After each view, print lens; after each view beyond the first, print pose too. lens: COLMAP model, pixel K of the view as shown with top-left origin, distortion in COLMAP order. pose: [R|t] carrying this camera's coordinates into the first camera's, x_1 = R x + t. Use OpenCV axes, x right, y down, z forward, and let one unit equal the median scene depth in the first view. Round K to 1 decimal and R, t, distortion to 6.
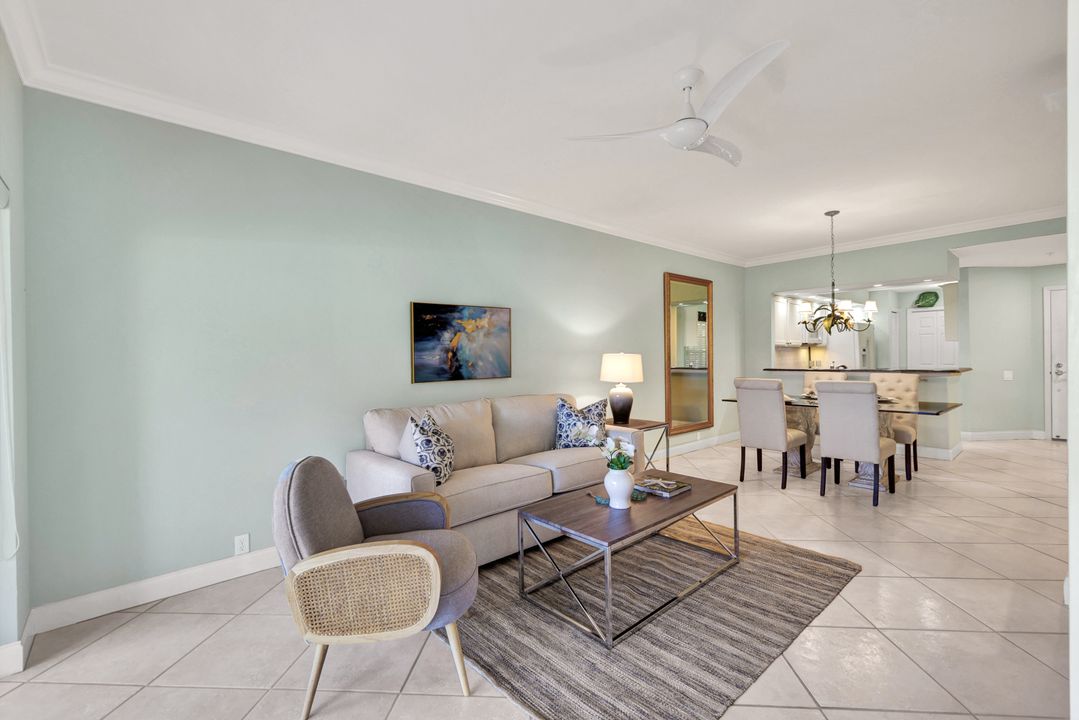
lens RADIAL K [[469.4, 0, 542.3], [0, 469.4, 358.3], [0, 0, 1]] dist [0.001490, 0.000962]
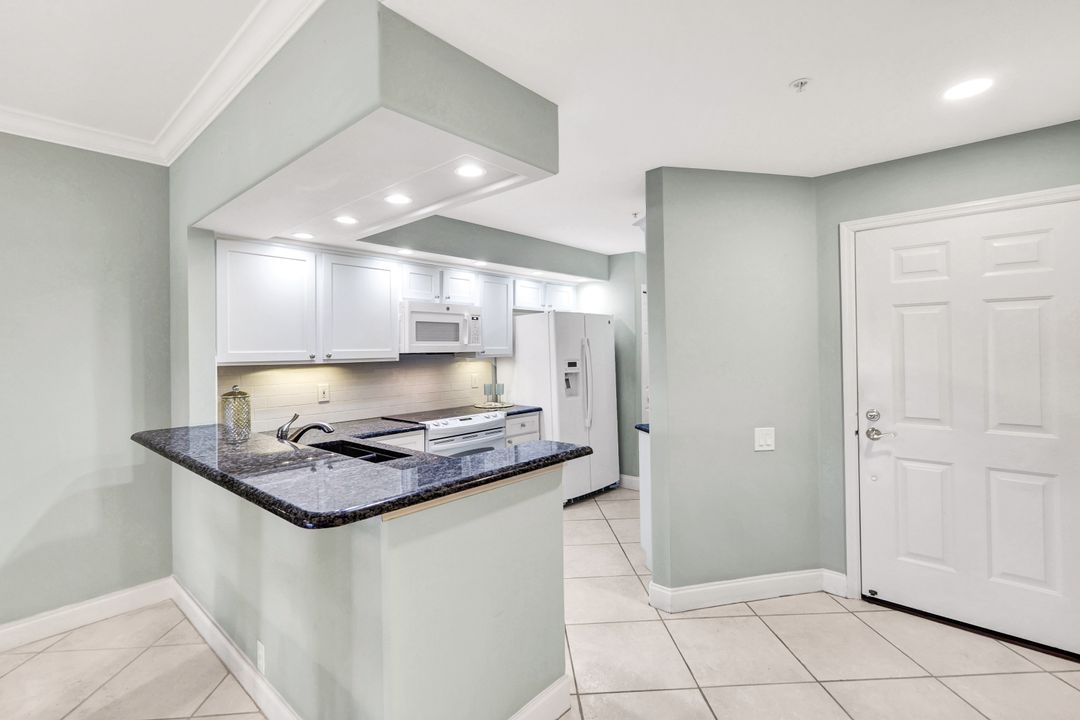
lens RADIAL K [[492.1, 0, 535.2], [0, 492.1, 348.8], [0, 0, 1]] dist [0.011167, -0.000844]
pose [[0.993772, -0.000664, 0.111435, 1.296131], [0.001855, 0.999942, -0.010585, -0.064782], [-0.111421, 0.010726, 0.993715, 1.037750]]
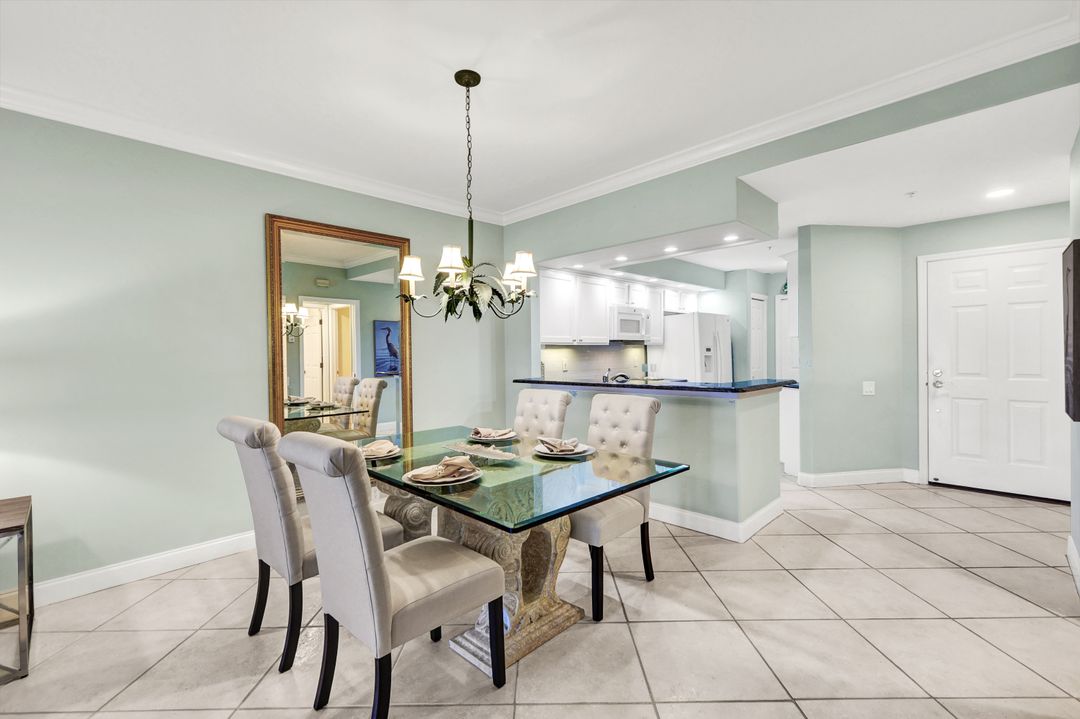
lens RADIAL K [[469.8, 0, 542.8], [0, 469.8, 357.8], [0, 0, 1]] dist [0.001490, 0.000962]
pose [[0.997858, -0.002593, 0.065369, 0.839944], [0.002379, 0.999992, 0.003349, -0.017486], [-0.065377, -0.003186, 0.997856, 0.628869]]
